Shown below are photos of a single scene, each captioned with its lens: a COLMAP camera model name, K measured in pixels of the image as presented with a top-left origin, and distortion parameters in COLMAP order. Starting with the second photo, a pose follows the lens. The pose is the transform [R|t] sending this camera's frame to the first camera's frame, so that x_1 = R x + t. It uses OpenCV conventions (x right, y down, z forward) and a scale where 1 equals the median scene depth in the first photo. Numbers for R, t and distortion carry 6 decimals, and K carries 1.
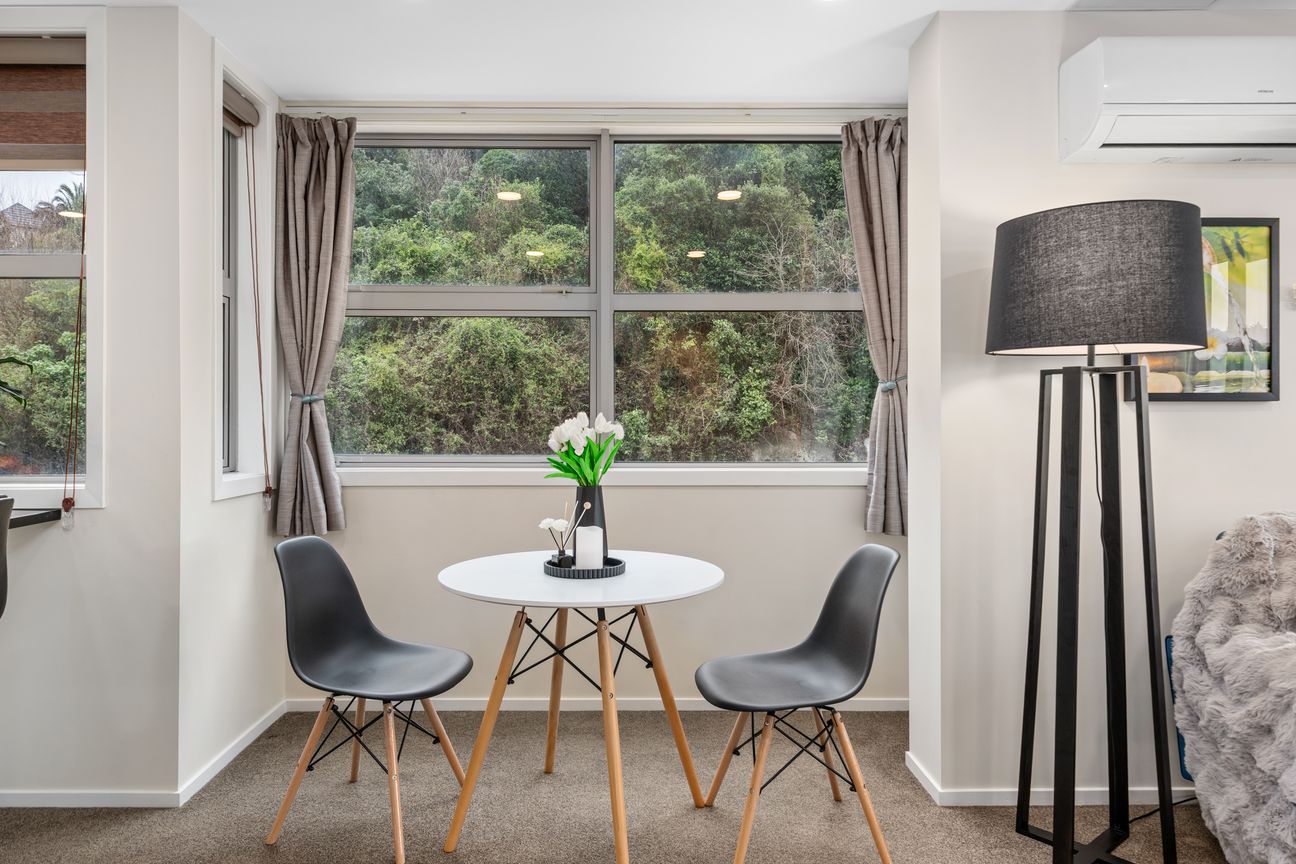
lens RADIAL K [[836.3, 0, 655.9], [0, 836.3, 417.5], [0, 0, 1]] dist [0.005219, -0.001319]
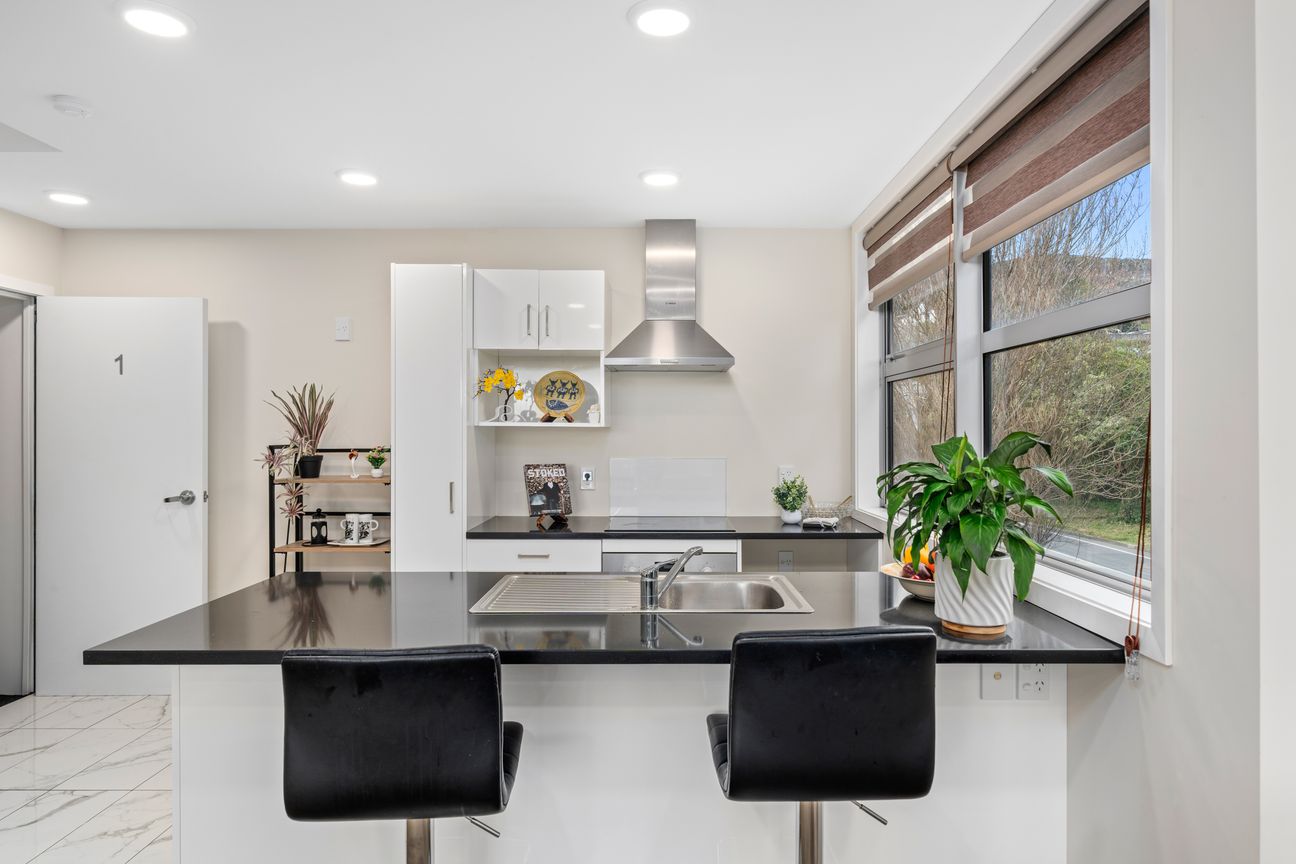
lens RADIAL K [[795.7, 0, 650.2], [0, 795.7, 454.0], [0, 0, 1]] dist [-0.000086, -0.000859]
pose [[-0.012045, 0.031730, -0.999424, -0.007112], [-0.003072, 0.999491, 0.031769, -0.011244], [0.999923, 0.003453, -0.011941, 0.093930]]
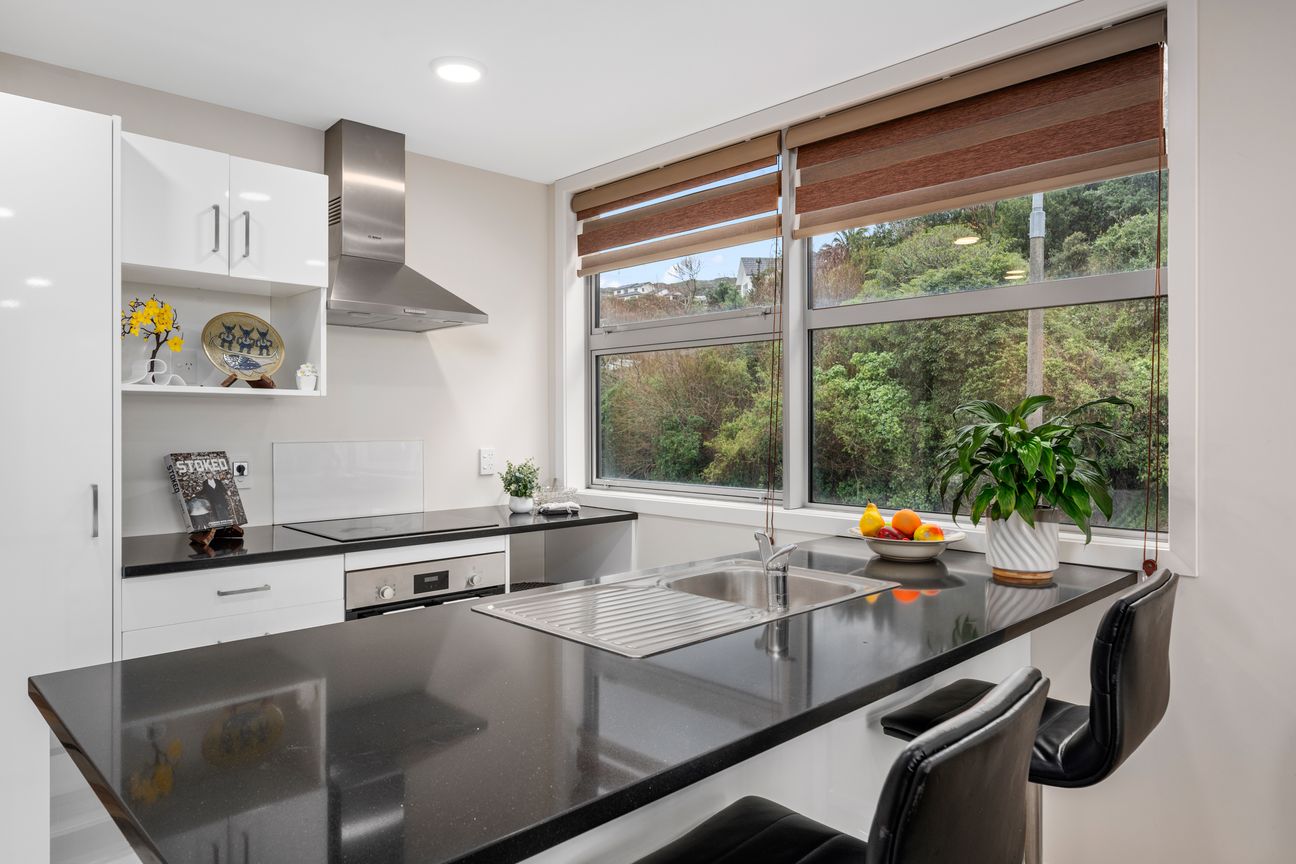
lens RADIAL K [[836.3, 0, 655.9], [0, 836.3, 417.5], [0, 0, 1]] dist [0.005219, -0.001319]
pose [[0.690077, -0.004446, -0.723723, -0.065389], [-0.000189, 0.999980, -0.006324, -0.006230], [0.723736, 0.004501, 0.690062, 0.008664]]
